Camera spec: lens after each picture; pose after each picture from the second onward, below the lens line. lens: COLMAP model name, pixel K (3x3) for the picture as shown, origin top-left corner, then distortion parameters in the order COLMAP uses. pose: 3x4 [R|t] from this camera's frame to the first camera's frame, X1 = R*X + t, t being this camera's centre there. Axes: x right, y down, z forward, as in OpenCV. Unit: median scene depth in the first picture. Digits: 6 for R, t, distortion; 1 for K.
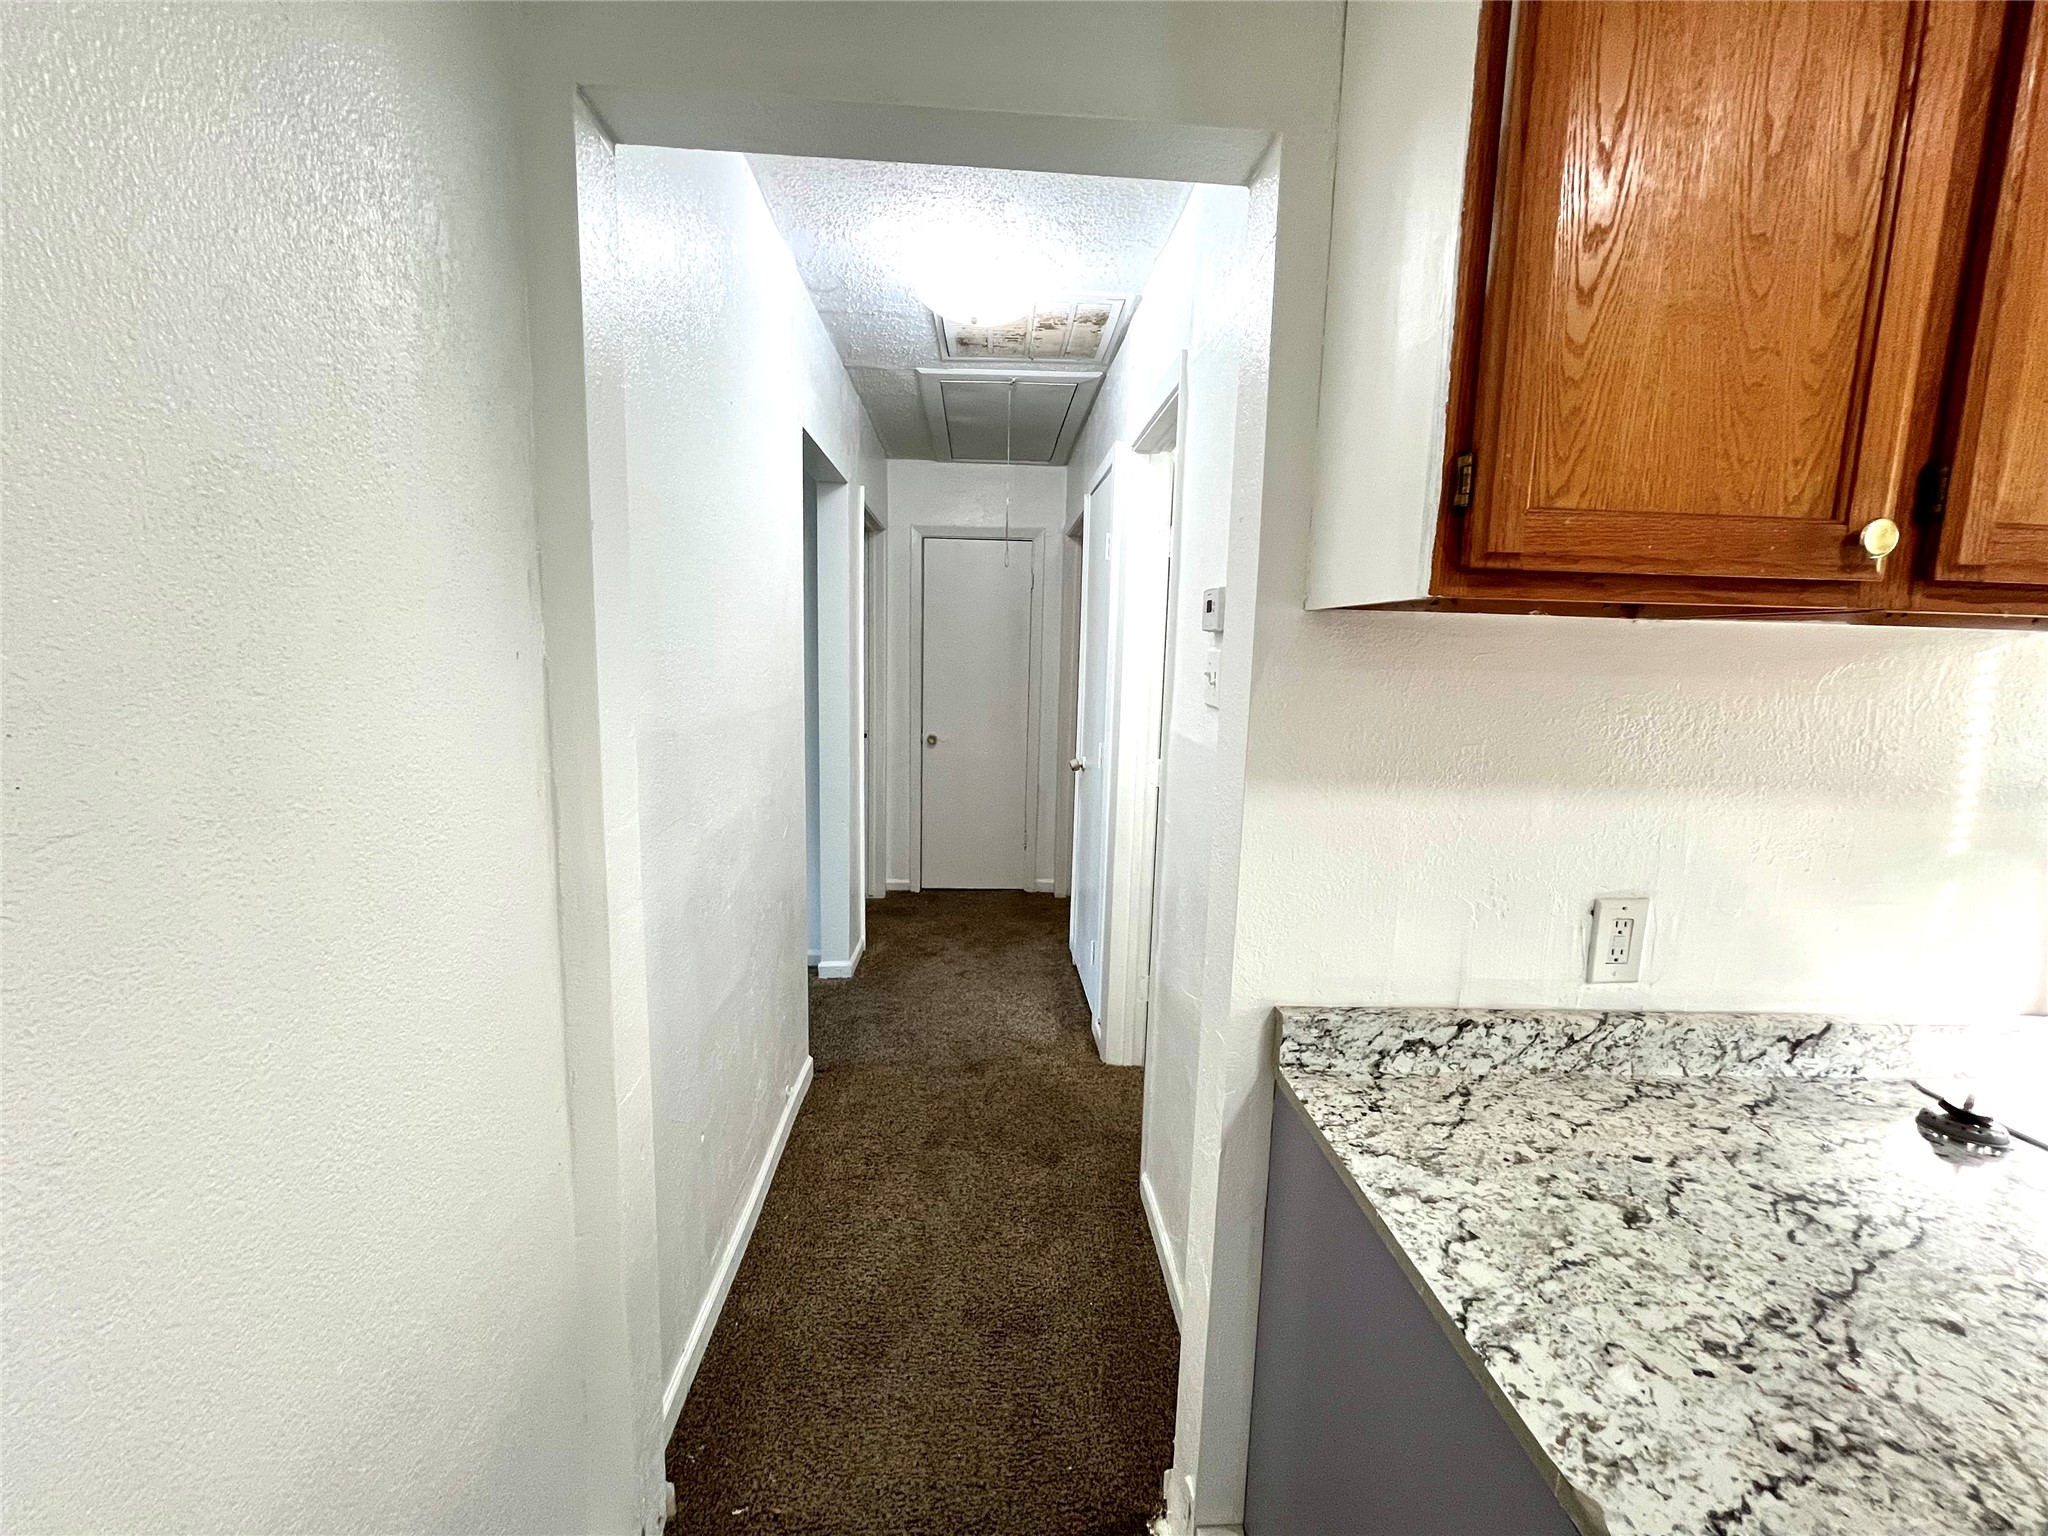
lens RADIAL K [[824.2, 0, 1024.0], [0, 824.2, 762.3], [0, 0, 1]] dist [-0.002562, 0.000134]
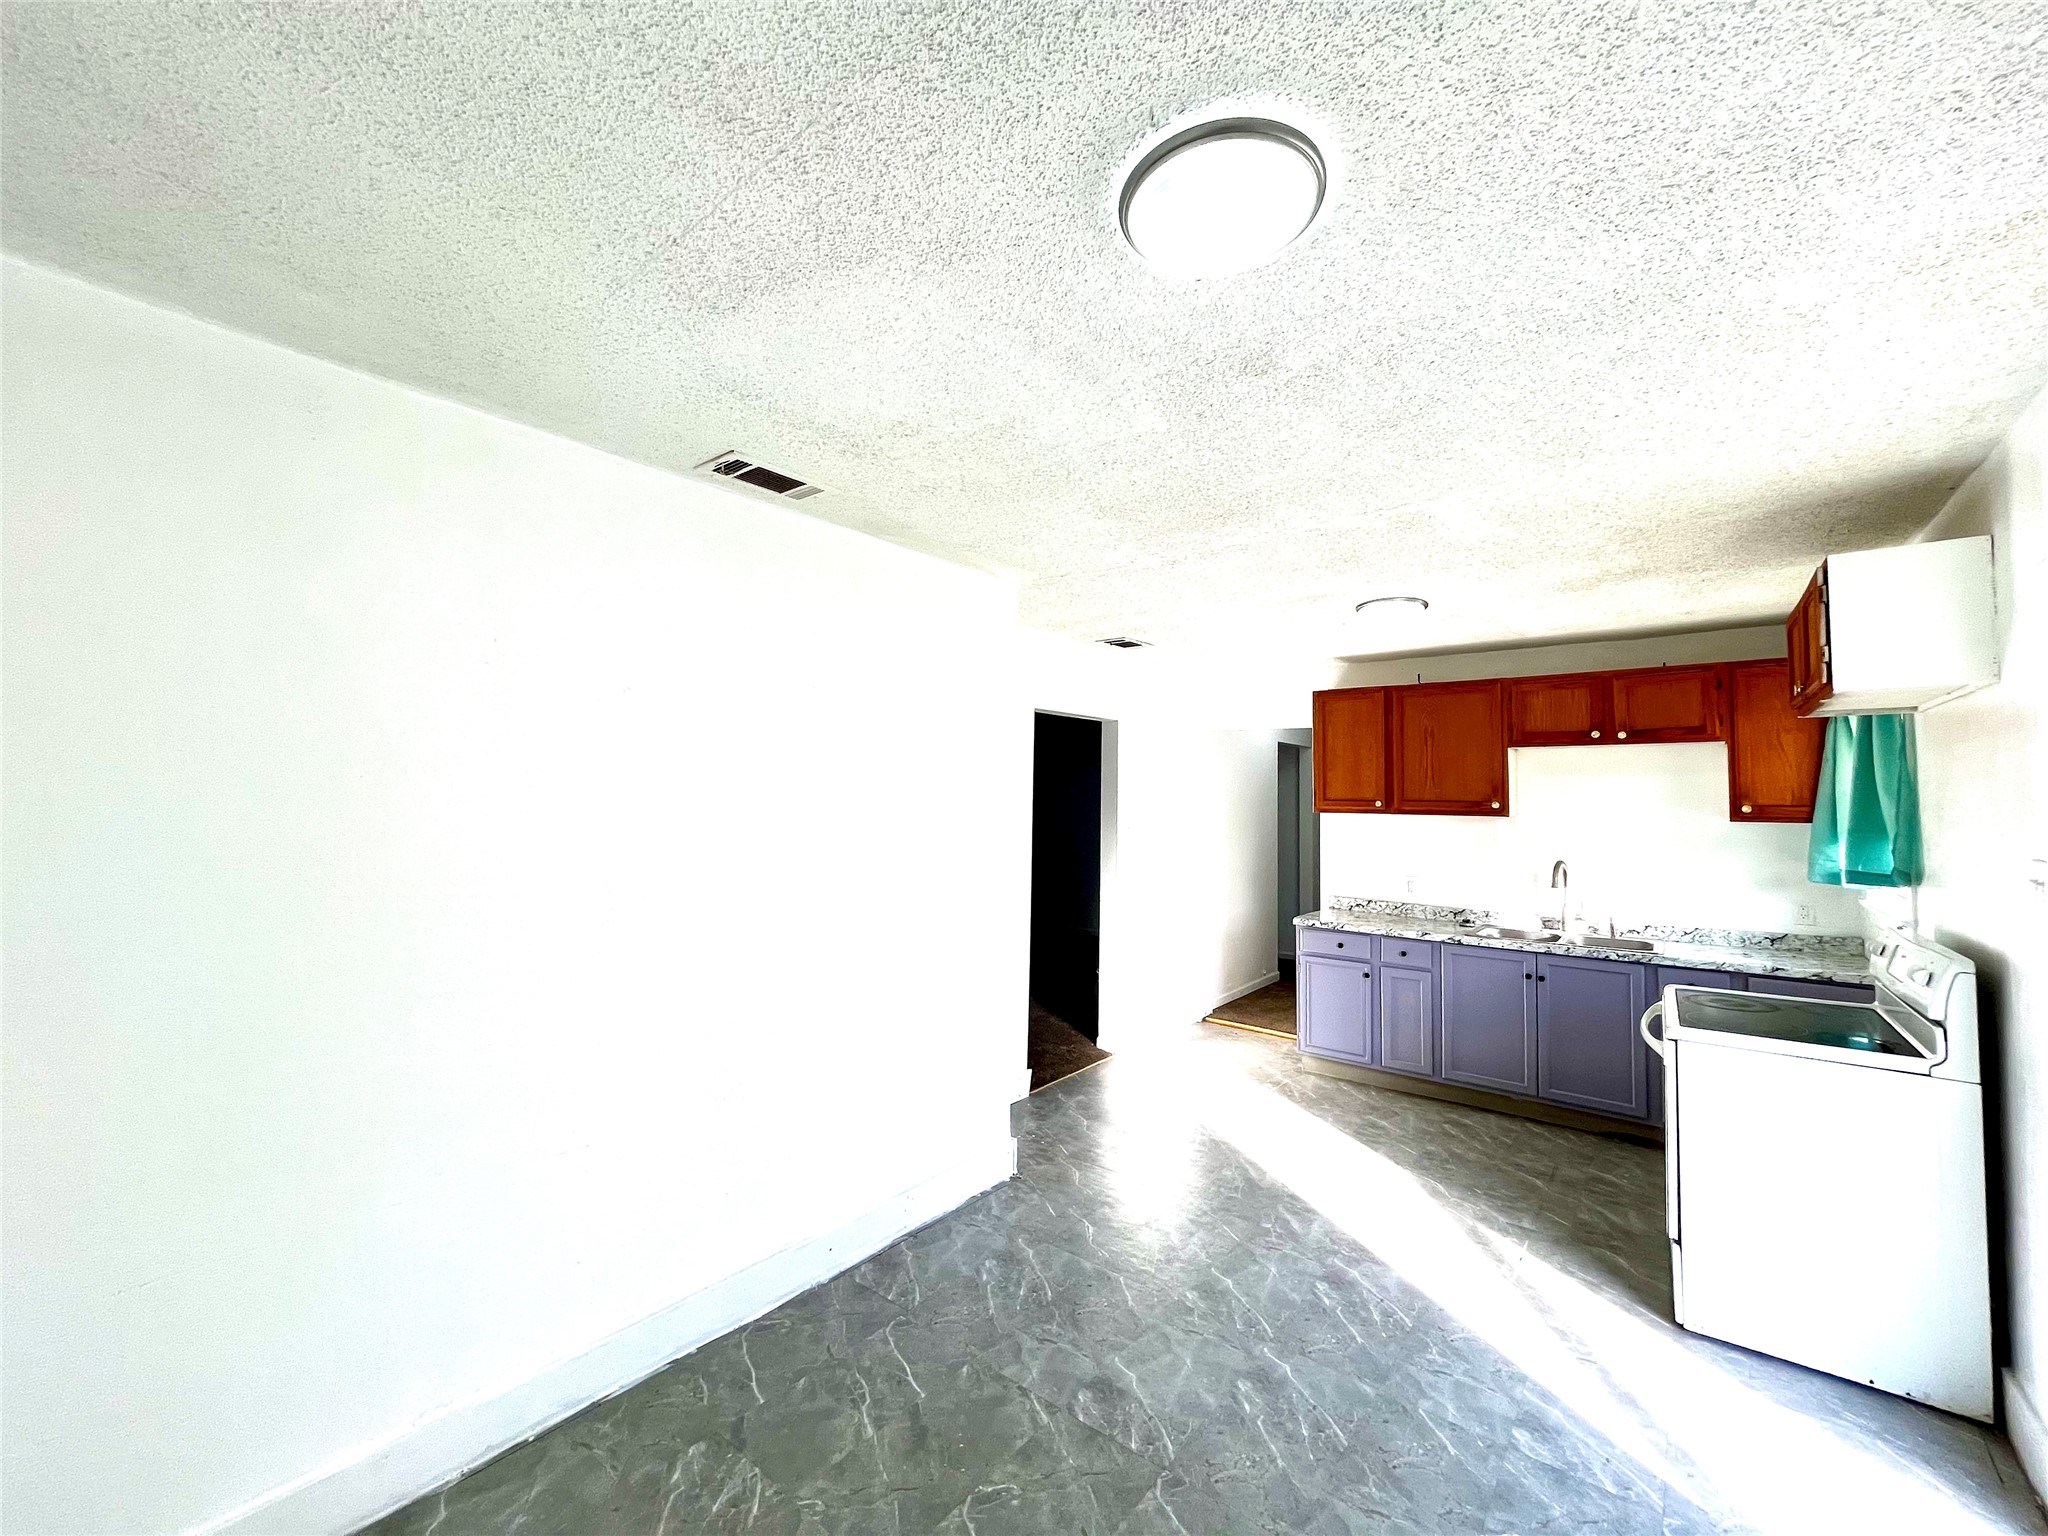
lens RADIAL K [[824.2, 0, 1024.8], [0, 824.2, 764.6], [0, 0, 1]] dist [-0.002562, 0.000134]
pose [[0.746249, -0.043173, -0.664265, 2.181532], [-0.080543, 0.984707, -0.154483, 0.432948], [0.660776, 0.168784, 0.731360, -3.745994]]
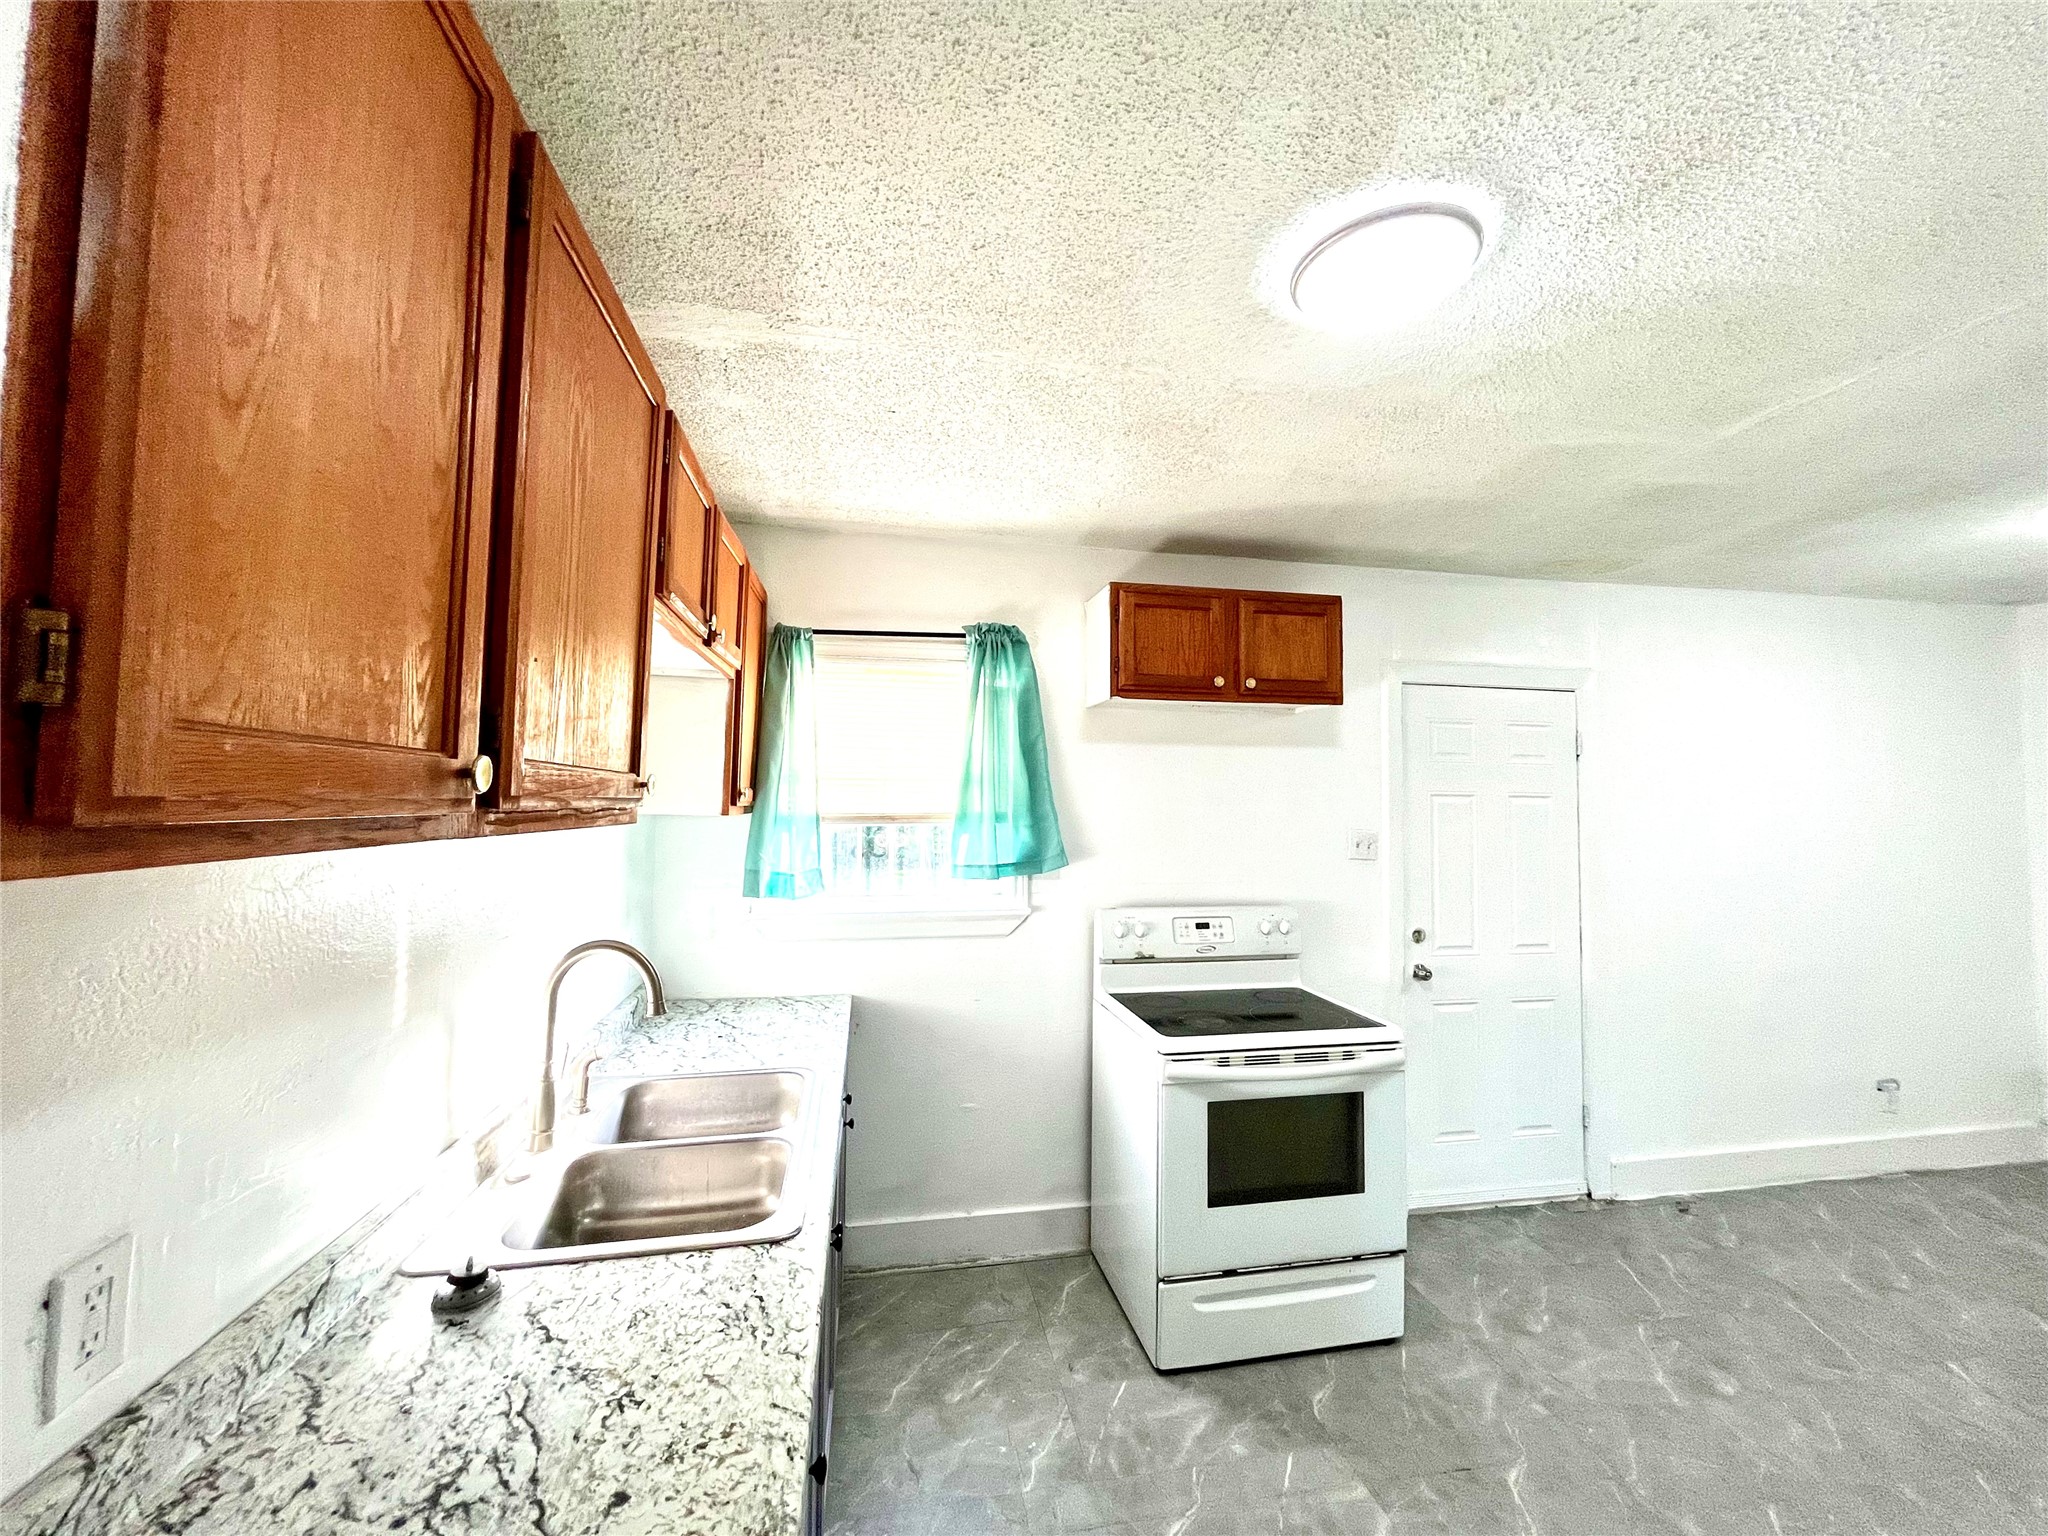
lens RADIAL K [[824.2, 0, 1025.3], [0, 824.2, 761.5], [0, 0, 1]] dist [-0.002562, 0.000134]
pose [[-0.134275, 0.023441, 0.990667, -0.028843], [0.117459, 0.993049, -0.007576, -0.134997], [-0.983958, 0.115345, -0.136095, 0.321947]]
